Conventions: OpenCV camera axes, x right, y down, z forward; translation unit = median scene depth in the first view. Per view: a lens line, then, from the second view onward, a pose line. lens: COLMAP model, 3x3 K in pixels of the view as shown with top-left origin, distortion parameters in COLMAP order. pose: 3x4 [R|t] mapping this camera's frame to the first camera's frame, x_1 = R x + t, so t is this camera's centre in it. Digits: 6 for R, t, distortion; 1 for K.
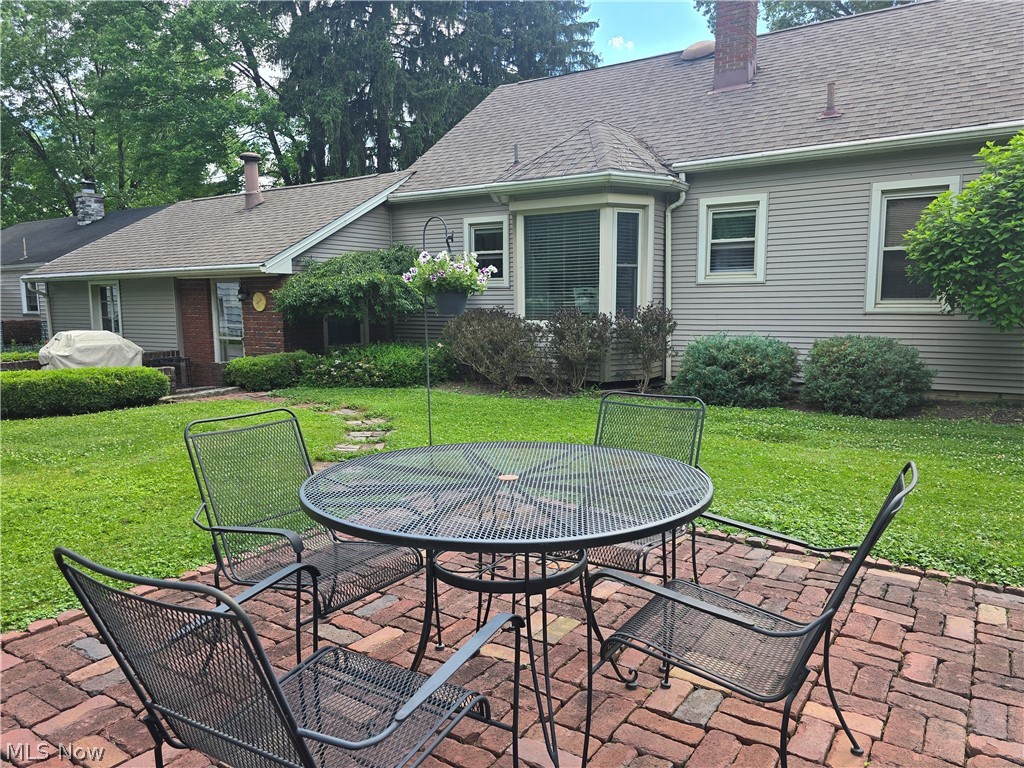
lens RADIAL K [[718.5, 0, 530.6], [0, 718.5, 363.5], [0, 0, 1]] dist [0.087464, -0.094246]
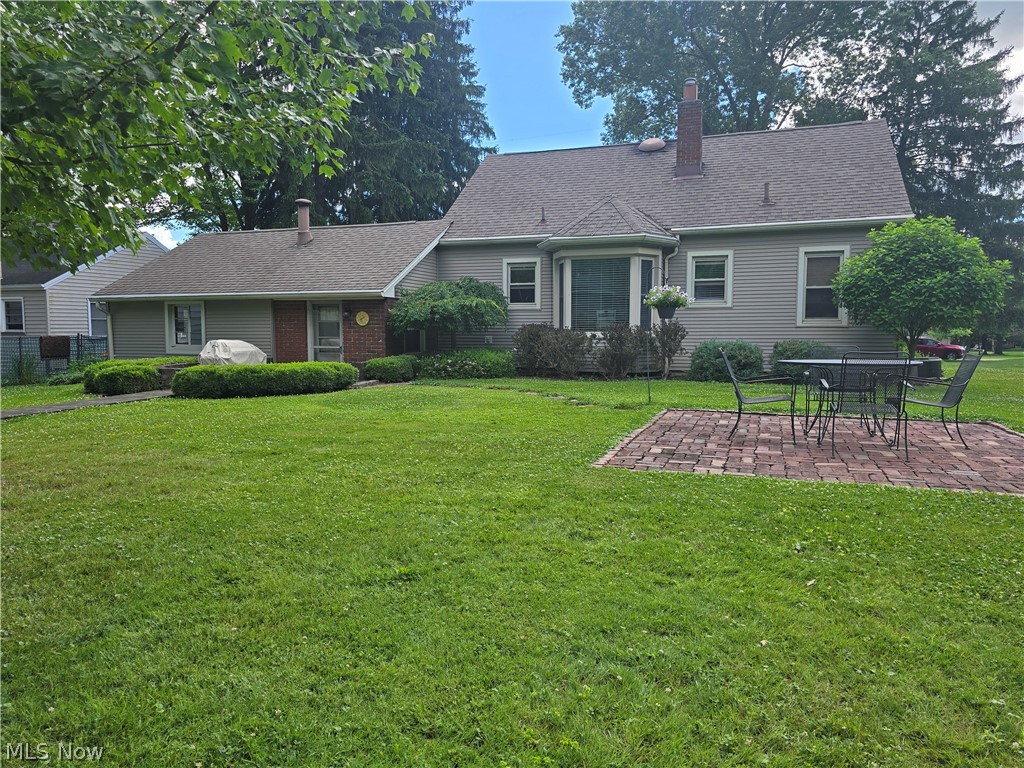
lens RADIAL K [[718.5, 0, 530.6], [0, 718.5, 363.5], [0, 0, 1]] dist [0.087464, -0.094246]
pose [[0.969247, -0.005837, 0.246021, -0.463608], [0.016972, 0.998924, -0.043166, 0.065303], [-0.245505, 0.046014, 0.968303, -0.373945]]
